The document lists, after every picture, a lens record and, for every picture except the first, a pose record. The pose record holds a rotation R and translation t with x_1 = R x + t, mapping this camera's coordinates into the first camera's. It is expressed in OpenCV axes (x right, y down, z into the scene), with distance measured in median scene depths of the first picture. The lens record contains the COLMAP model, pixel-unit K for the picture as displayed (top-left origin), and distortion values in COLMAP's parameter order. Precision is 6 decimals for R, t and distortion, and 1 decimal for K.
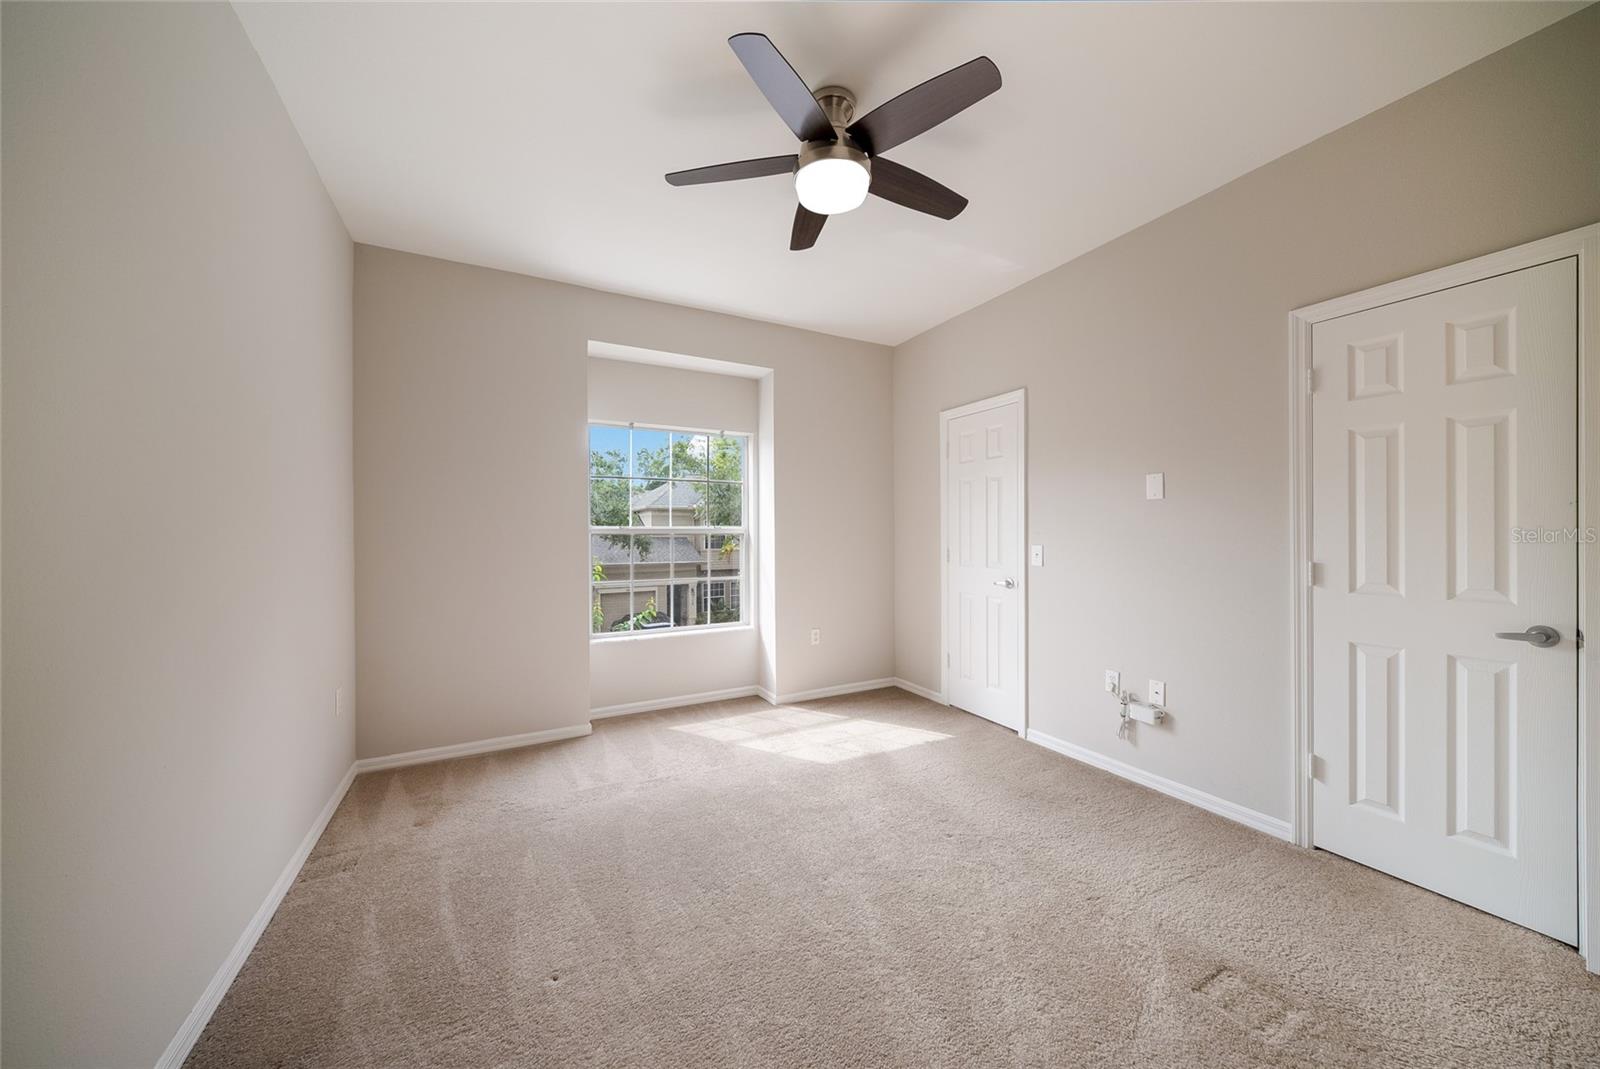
lens RADIAL K [[555.2, 0, 801.1], [0, 555.2, 544.4], [0, 0, 1]] dist [0.016335, -0.008699]
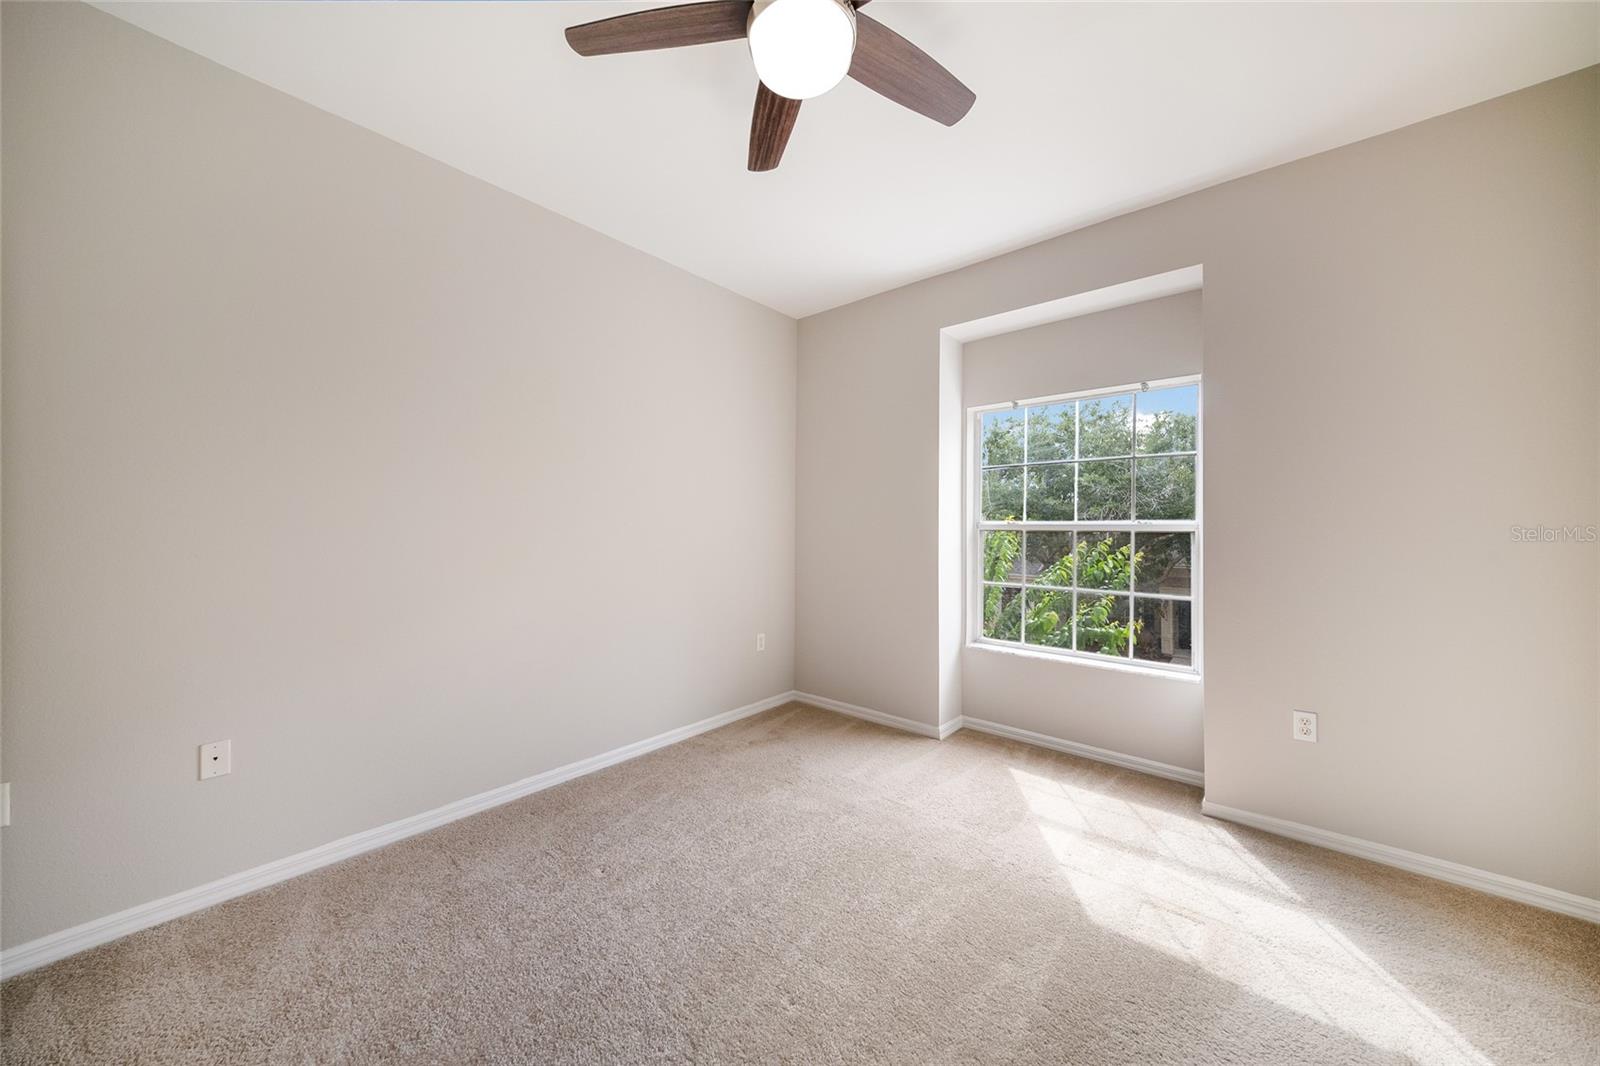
lens RADIAL K [[555.2, 0, 801.1], [0, 555.2, 542.9], [0, 0, 1]] dist [0.016335, -0.008699]
pose [[0.368474, 0.031961, -0.929088, 0.387964], [-0.028731, 0.999323, 0.022983, -0.009370], [0.929194, 0.018225, 0.369143, 0.400568]]
